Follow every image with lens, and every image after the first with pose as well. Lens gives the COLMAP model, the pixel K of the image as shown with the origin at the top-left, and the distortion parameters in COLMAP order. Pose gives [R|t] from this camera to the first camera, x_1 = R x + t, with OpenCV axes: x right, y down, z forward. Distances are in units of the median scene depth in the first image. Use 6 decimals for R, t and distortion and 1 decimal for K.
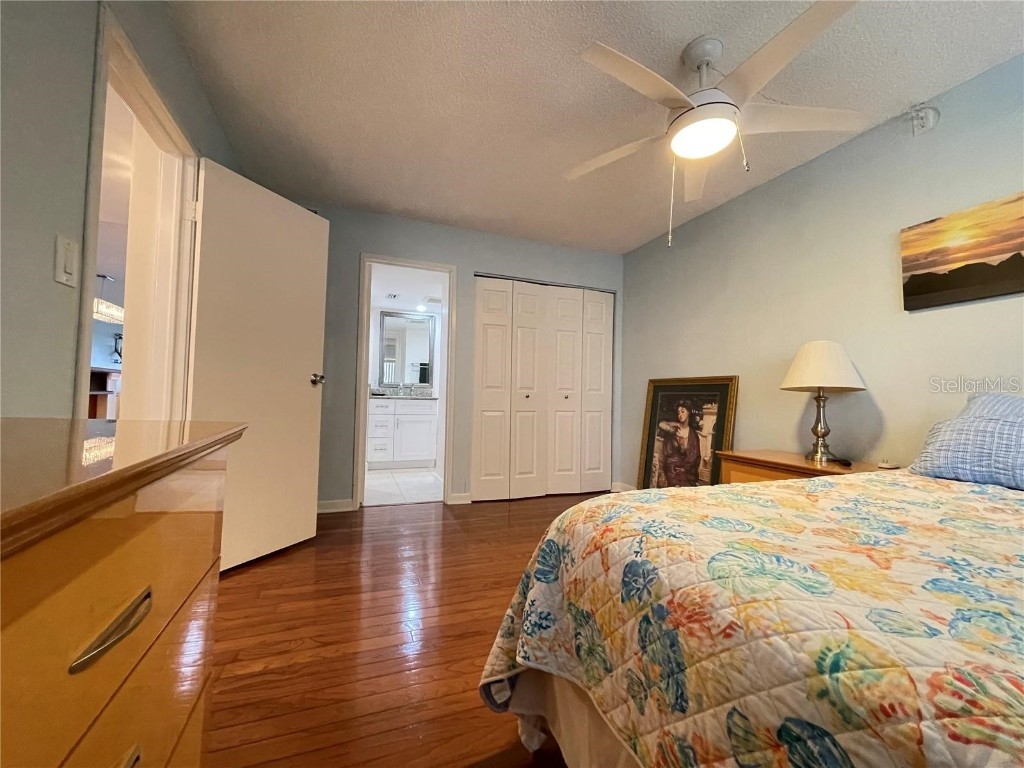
lens RADIAL K [[412.7, 0, 507.3], [0, 412.7, 383.5], [0, 0, 1]] dist [-0.001552, 0.000783]
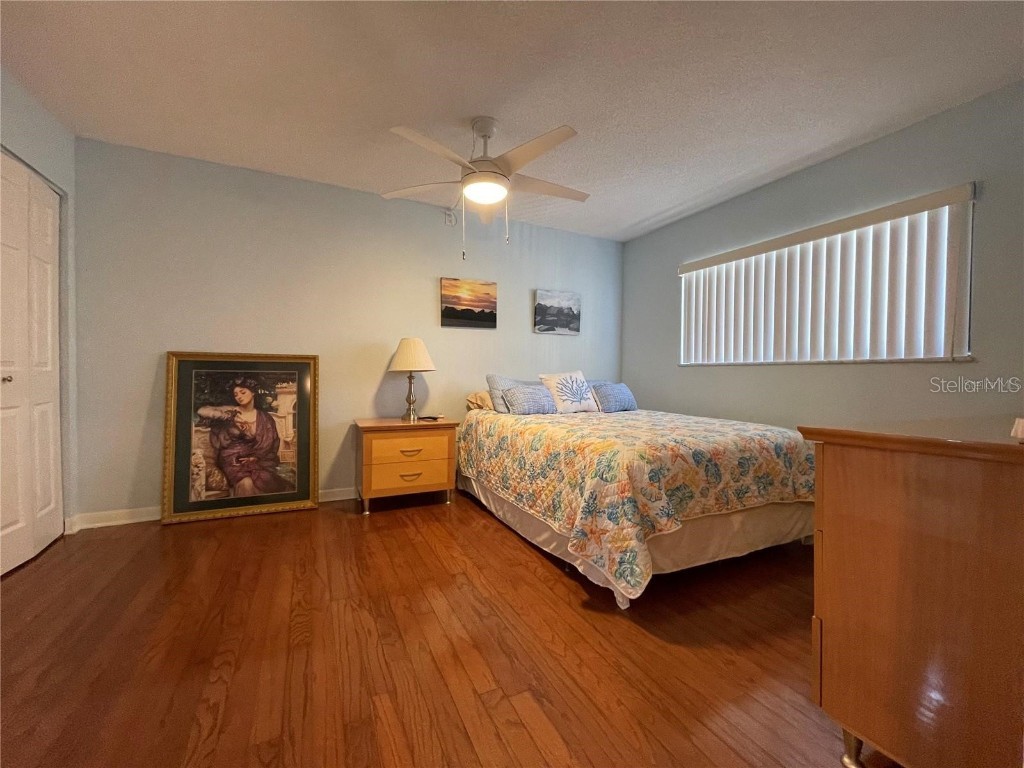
lens RADIAL K [[412.7, 0, 507.3], [0, 412.7, 383.5], [0, 0, 1]] dist [-0.001552, 0.000783]
pose [[-0.091032, -0.043048, 0.994917, -0.494246], [-0.045149, 0.998216, 0.039059, -0.009763], [-0.994824, -0.041364, -0.092813, 0.548829]]
